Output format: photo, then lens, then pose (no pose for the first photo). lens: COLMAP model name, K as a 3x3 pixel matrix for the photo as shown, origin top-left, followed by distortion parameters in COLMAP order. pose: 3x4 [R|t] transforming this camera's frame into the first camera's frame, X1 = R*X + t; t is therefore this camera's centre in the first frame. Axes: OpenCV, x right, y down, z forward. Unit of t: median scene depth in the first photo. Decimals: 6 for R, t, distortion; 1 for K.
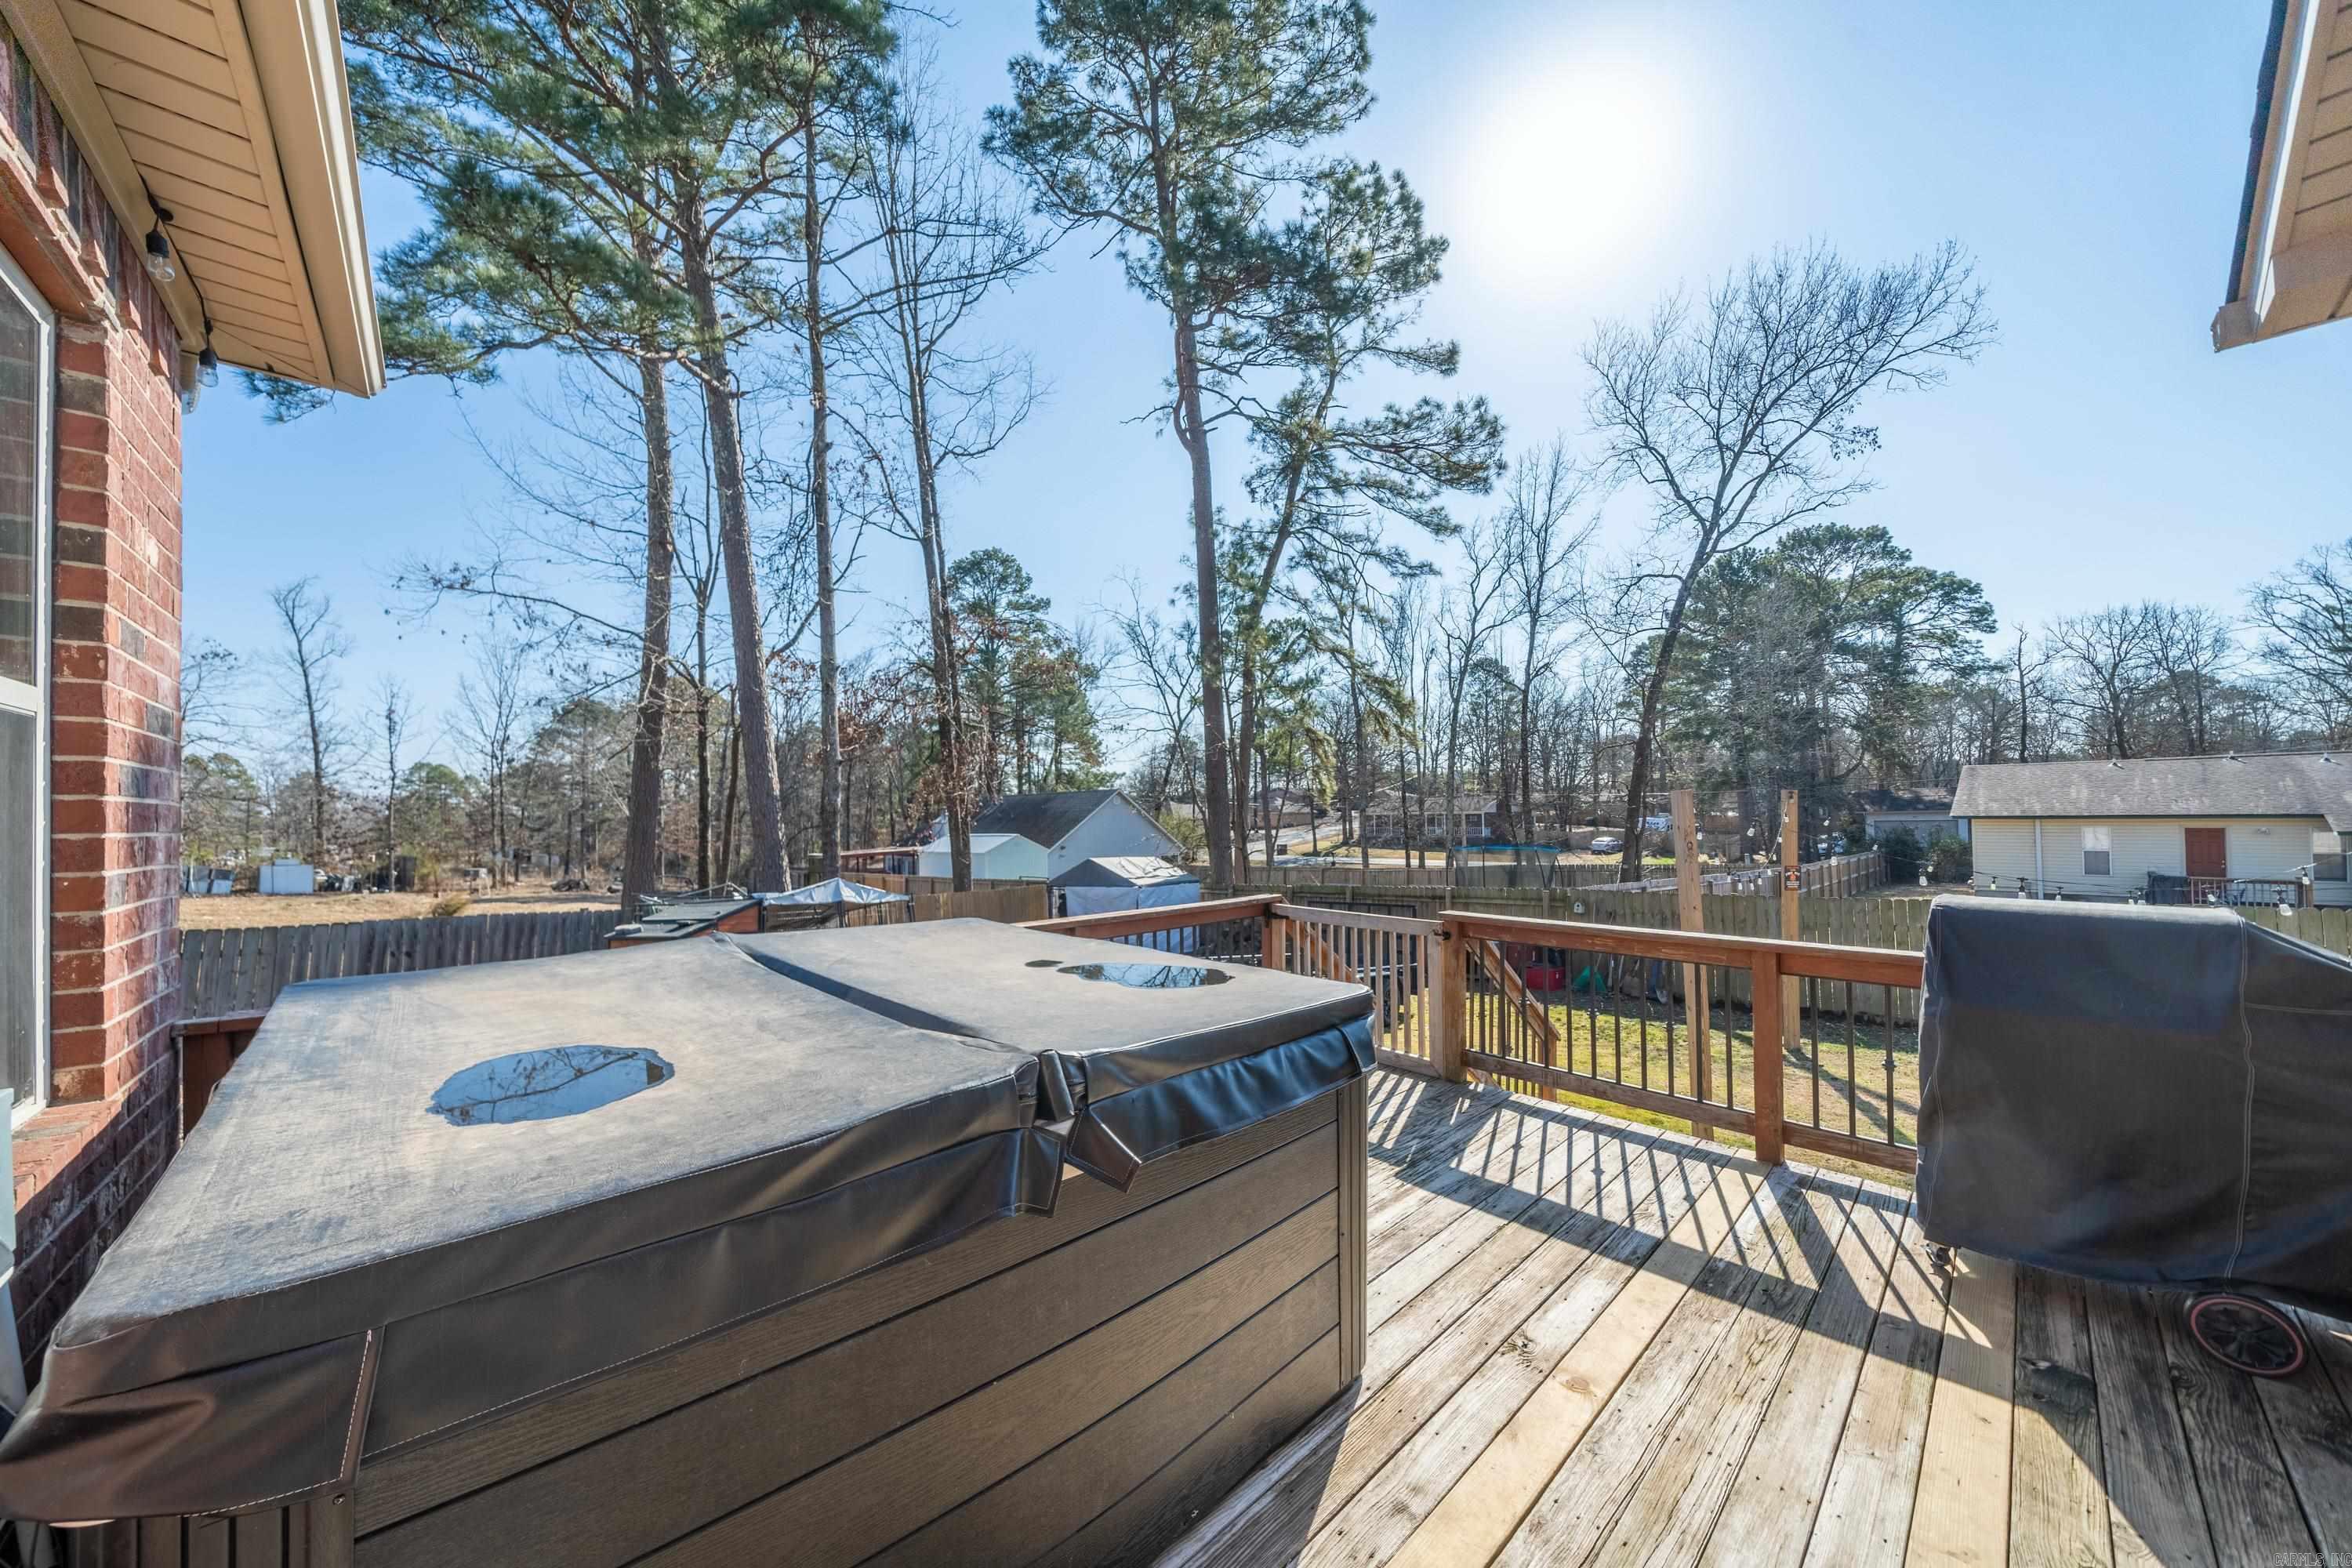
lens RADIAL K [[838.2, 0, 1142.7], [0, 838.2, 798.2], [0, 0, 1]] dist [-0.000685, -0.000368]
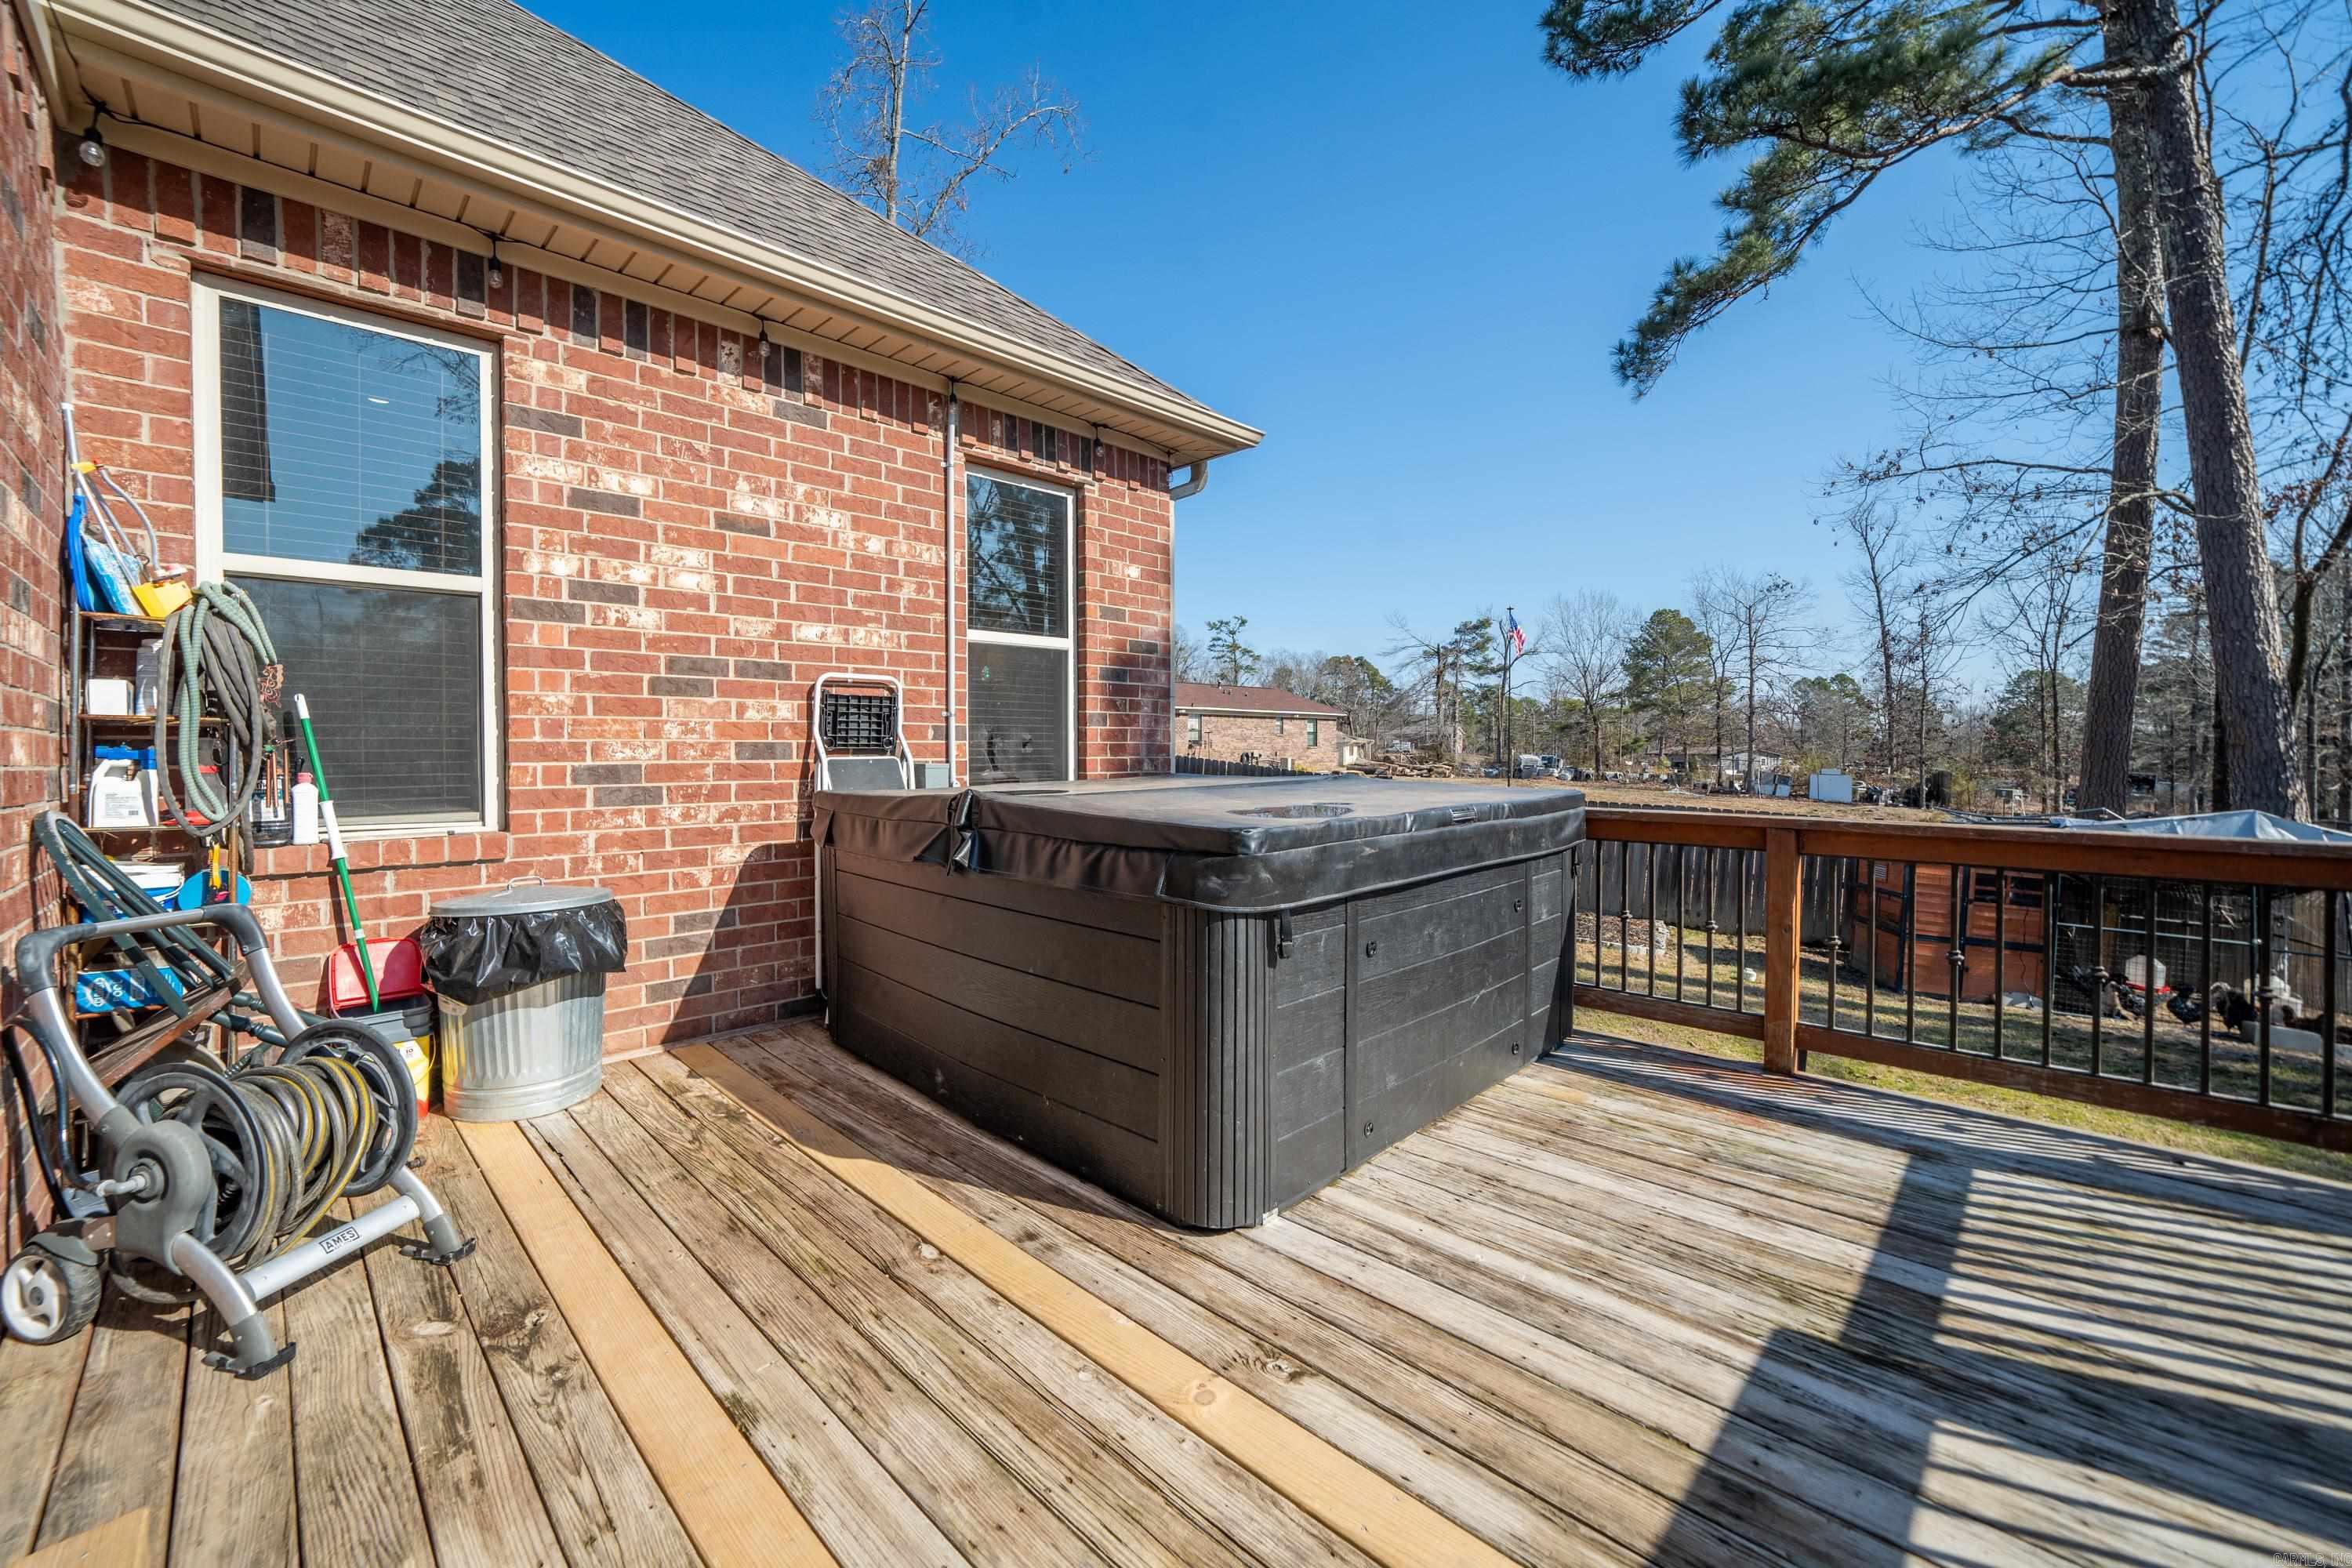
lens RADIAL K [[918.6, 0, 1137.3], [0, 918.6, 759.4], [0, 0, 1]] dist [-0.001864, -0.000691]
pose [[0.021368, 0.026880, -0.999410, 0.113950], [0.018083, 0.999465, 0.027268, 0.012107], [0.999608, -0.018655, 0.020871, 0.083243]]
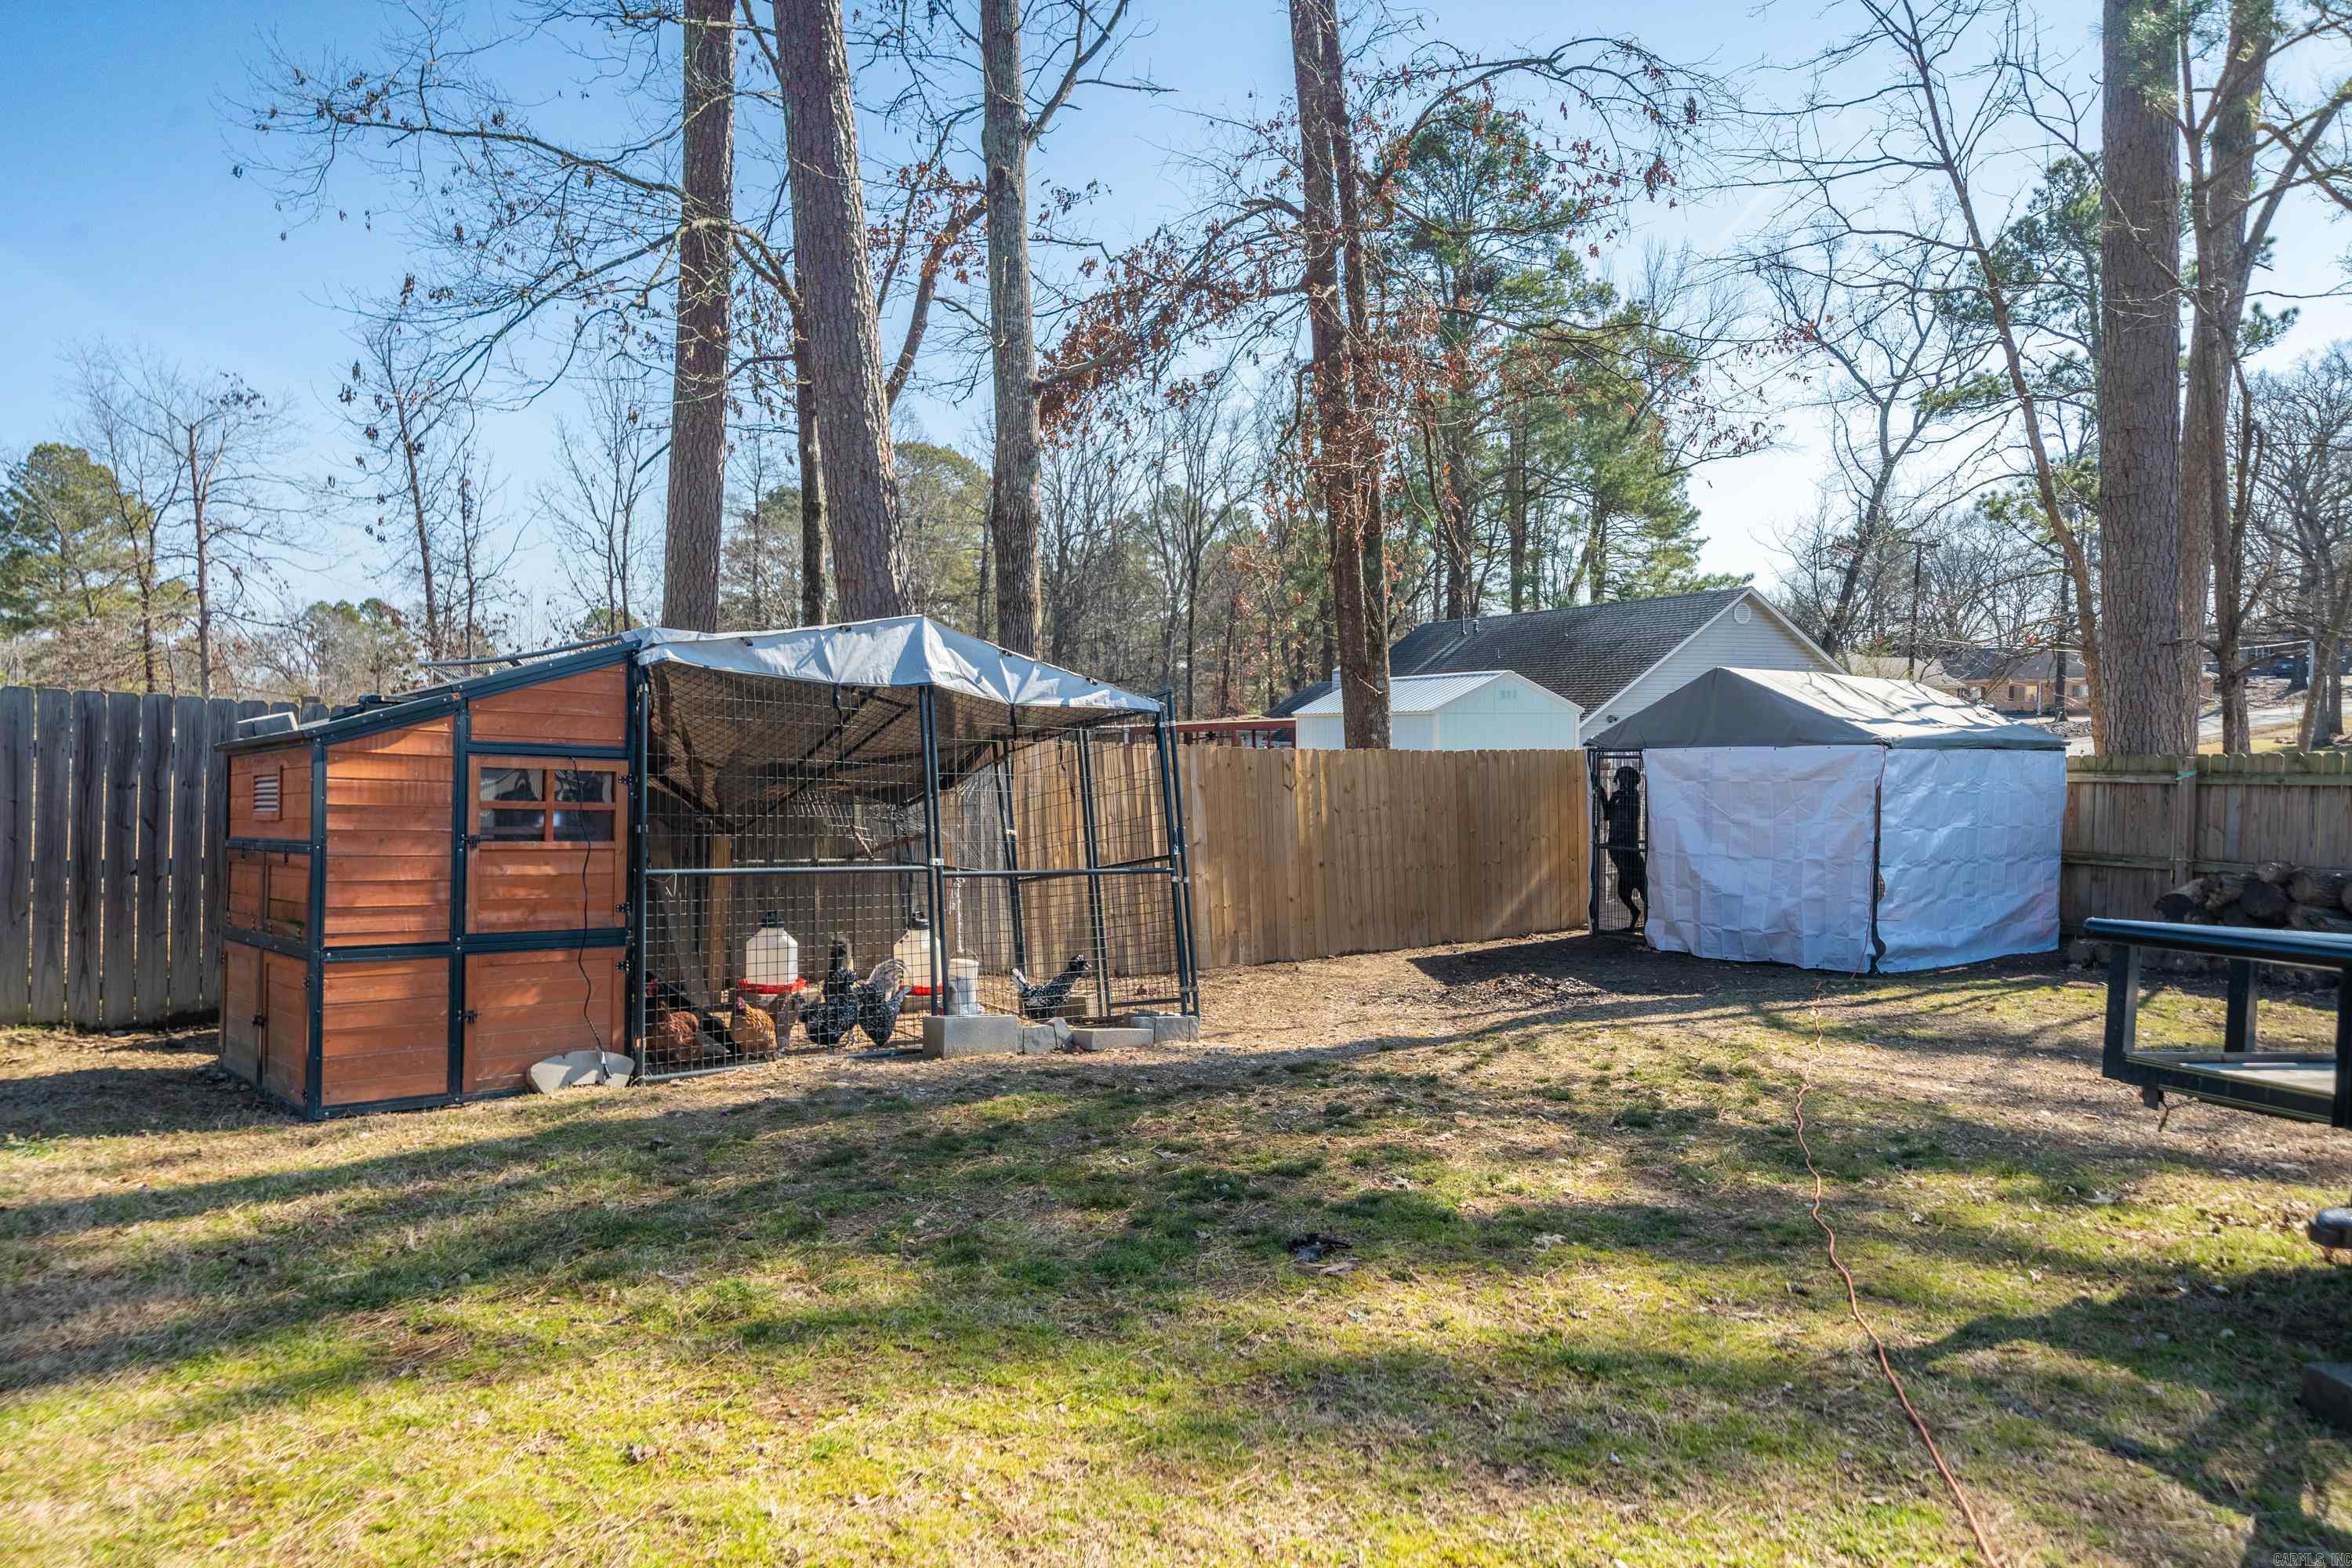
lens RADIAL K [[1381.5, 0, 1173.1], [0, 1381.5, 794.4], [0, 0, 1]] dist [0.004408, -0.000718]
pose [[0.925435, 0.022565, -0.378235, -0.034109], [0.002324, 0.997868, 0.065218, 0.054849], [0.378900, -0.061235, 0.923410, 0.237143]]
